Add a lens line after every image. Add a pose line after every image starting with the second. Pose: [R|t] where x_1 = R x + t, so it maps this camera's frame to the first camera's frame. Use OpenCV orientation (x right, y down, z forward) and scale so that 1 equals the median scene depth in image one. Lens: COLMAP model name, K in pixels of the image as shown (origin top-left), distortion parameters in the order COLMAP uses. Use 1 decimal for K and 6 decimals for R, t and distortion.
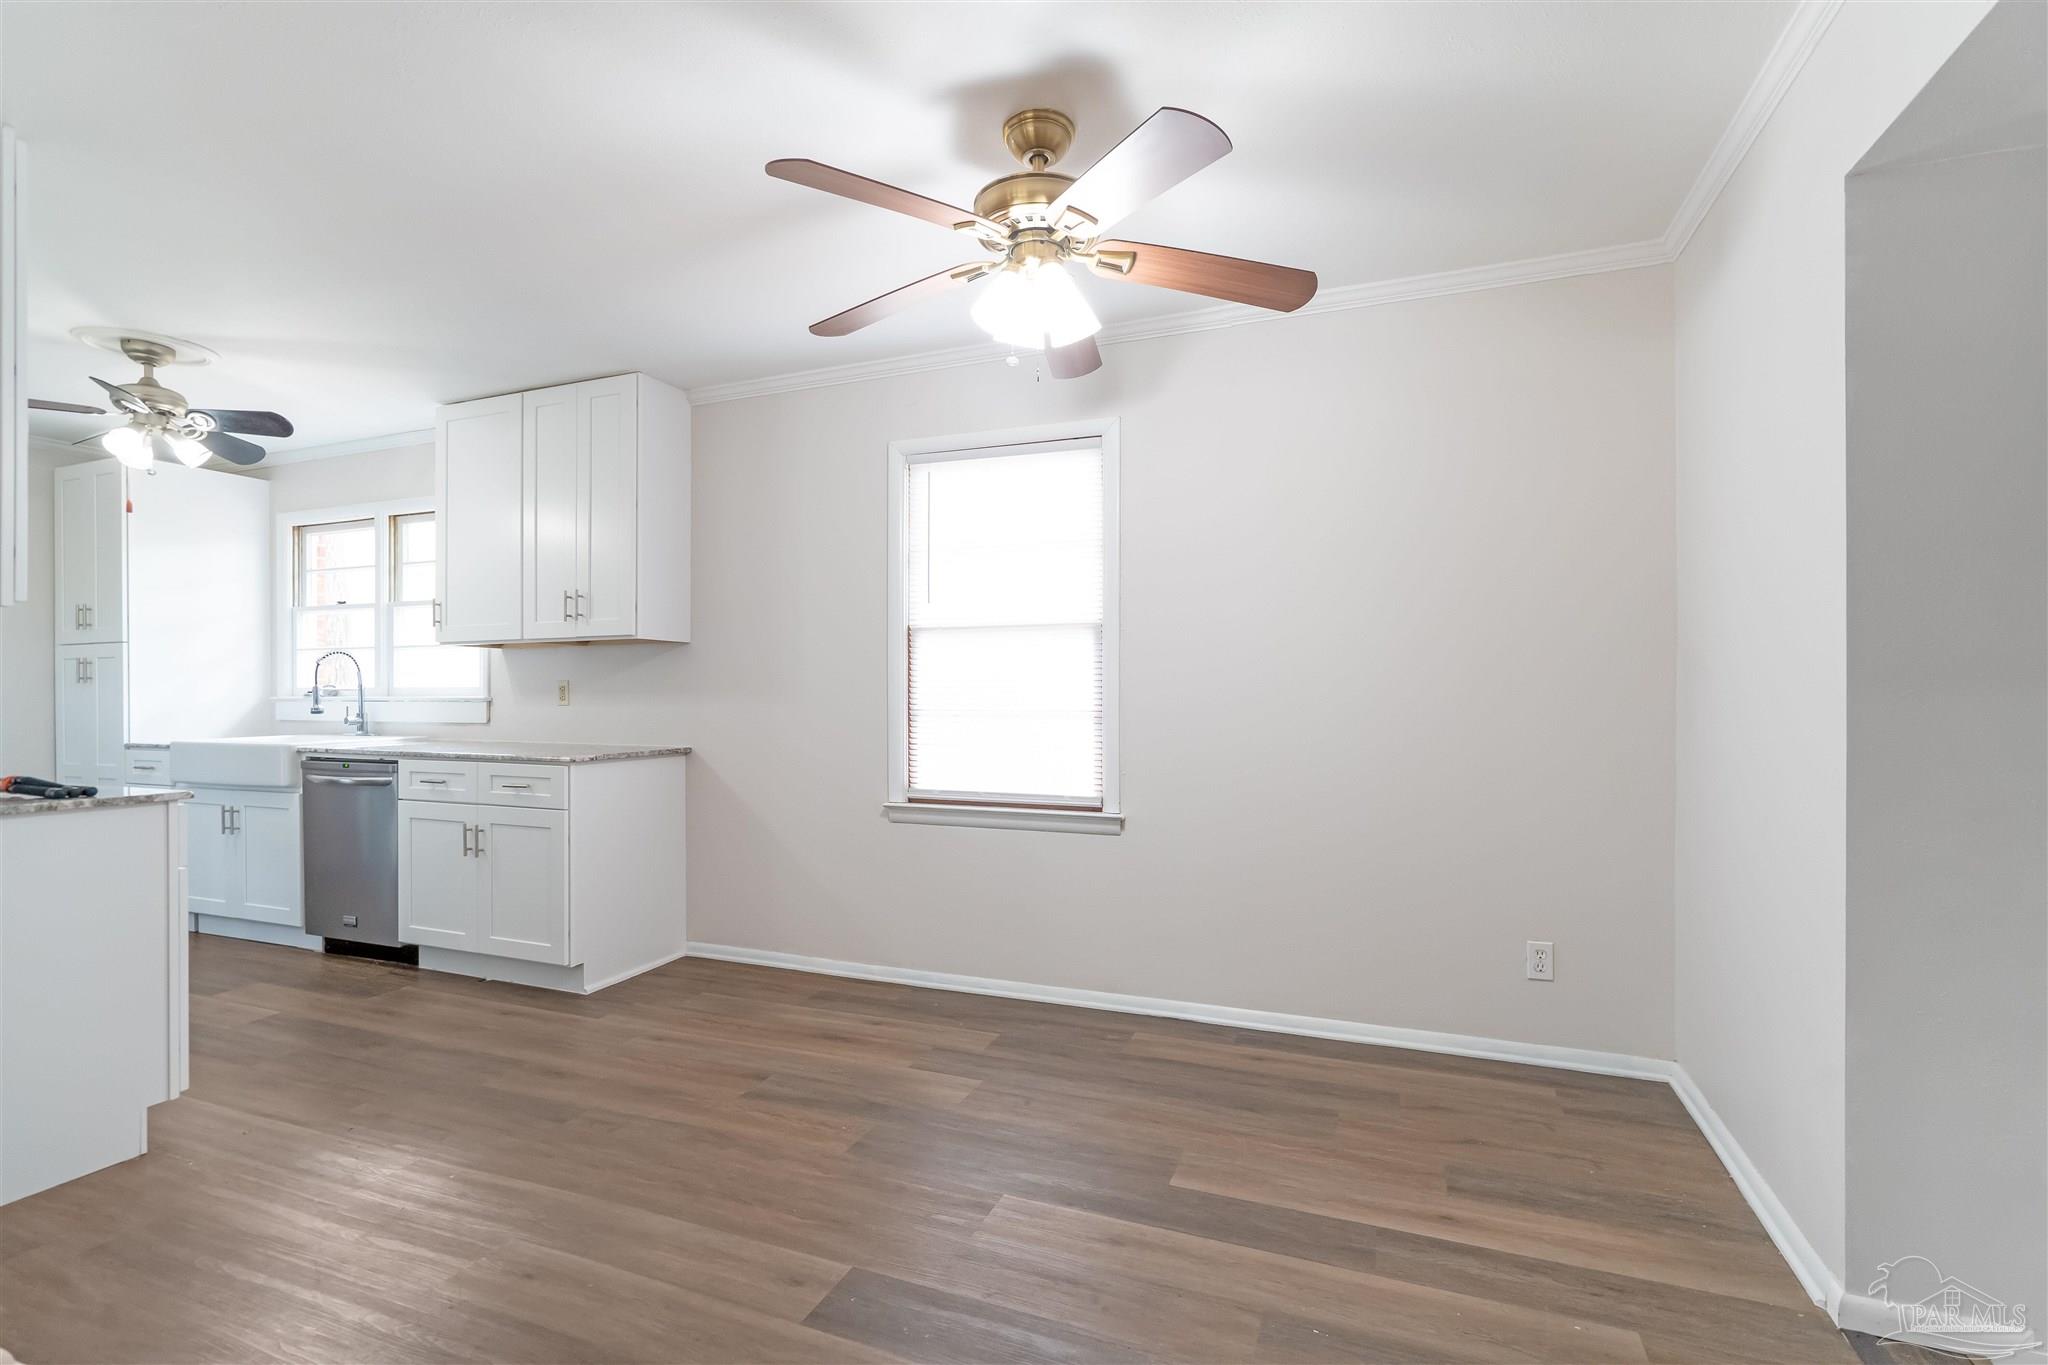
lens RADIAL K [[935.1, 0, 1015.6], [0, 935.1, 685.3], [0, 0, 1]] dist [0.000195, -0.000013]
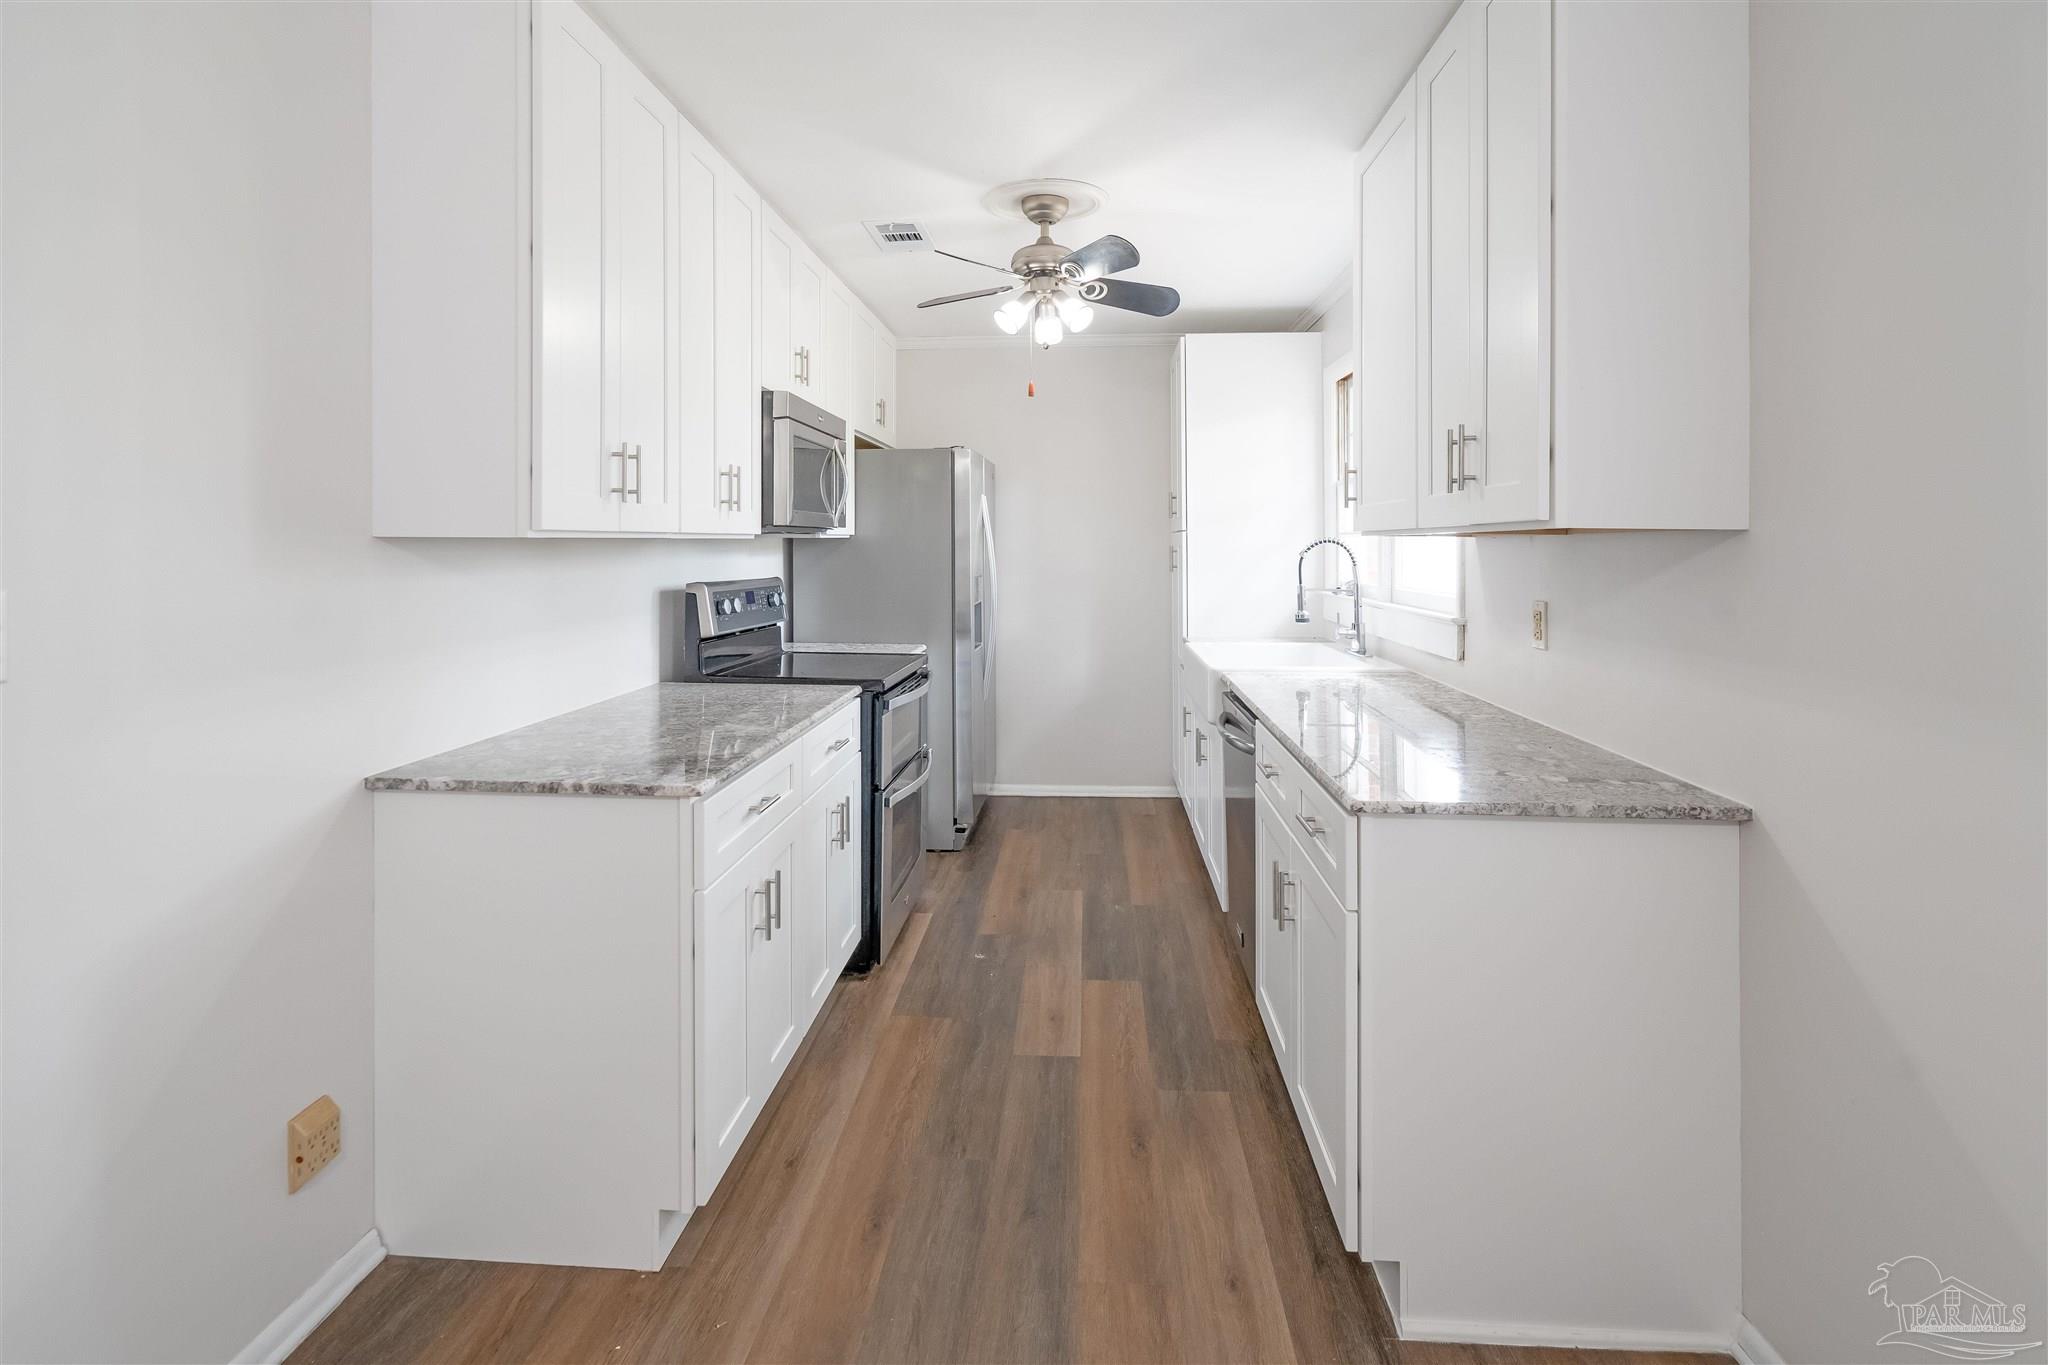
lens RADIAL K [[968.8, 0, 1024.1], [0, 968.8, 547.1], [0, 0, 1]] dist [-0.000044, 0.000127]
pose [[0.317743, 0.005331, -0.948162, -0.068917], [-0.000074, 0.999984, 0.005598, -0.038263], [0.948177, -0.001708, 0.317738, 0.567010]]
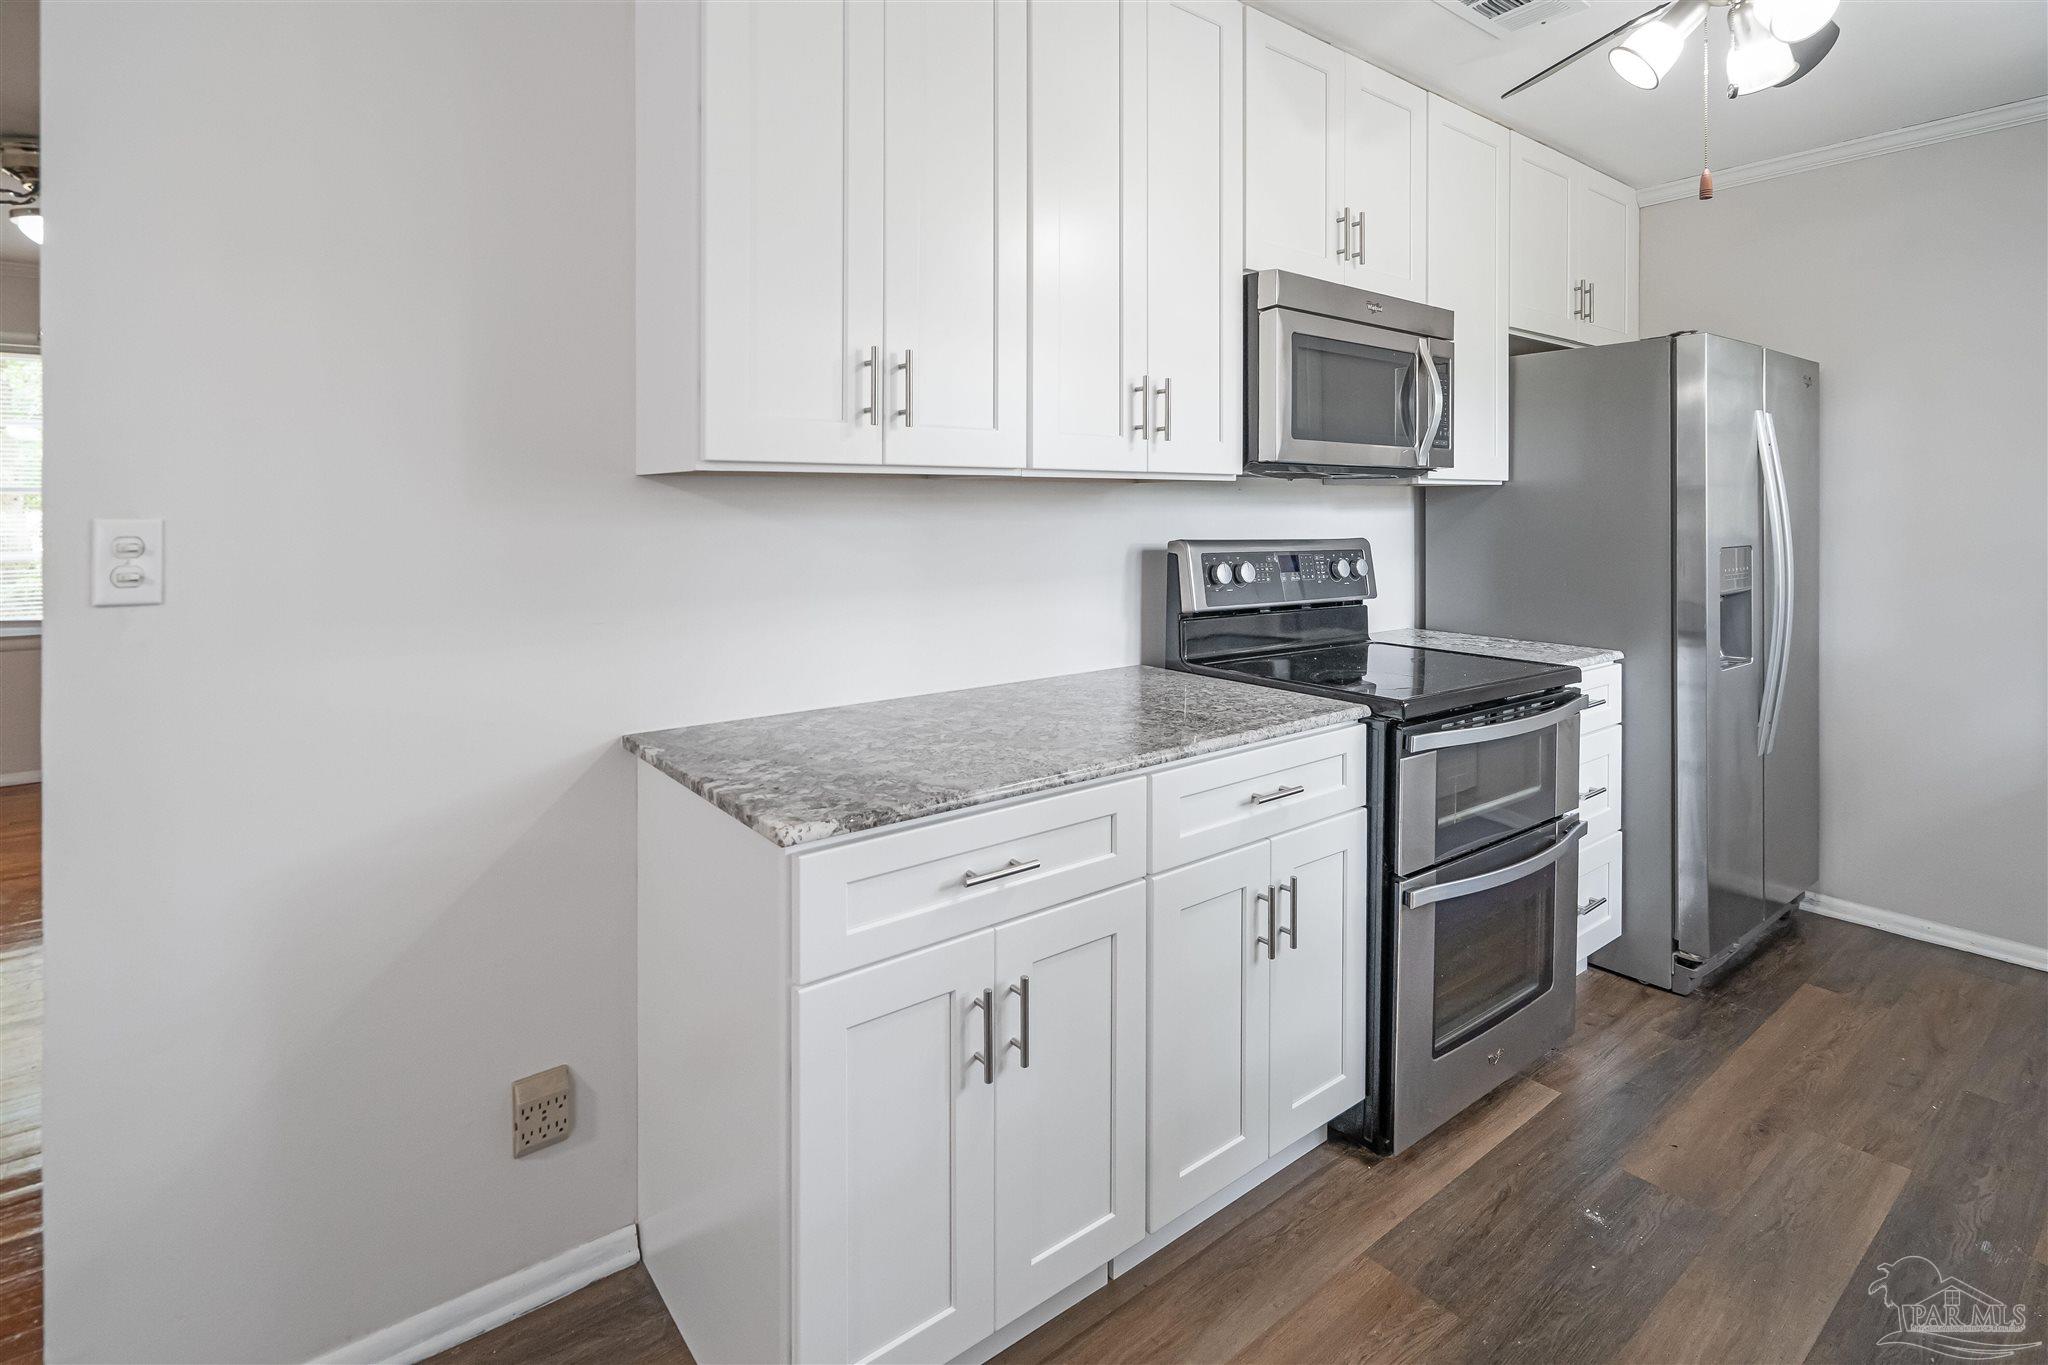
lens RADIAL K [[997.1, 0, 1025.7], [0, 997.1, 516.6], [0, 0, 1]] dist [0.001240, 0.000349]
pose [[-0.490362, 0.008654, -0.871476, -0.285986], [0.002554, 0.999961, 0.008492, -0.026773], [0.871515, 0.001938, -0.490365, 0.764115]]
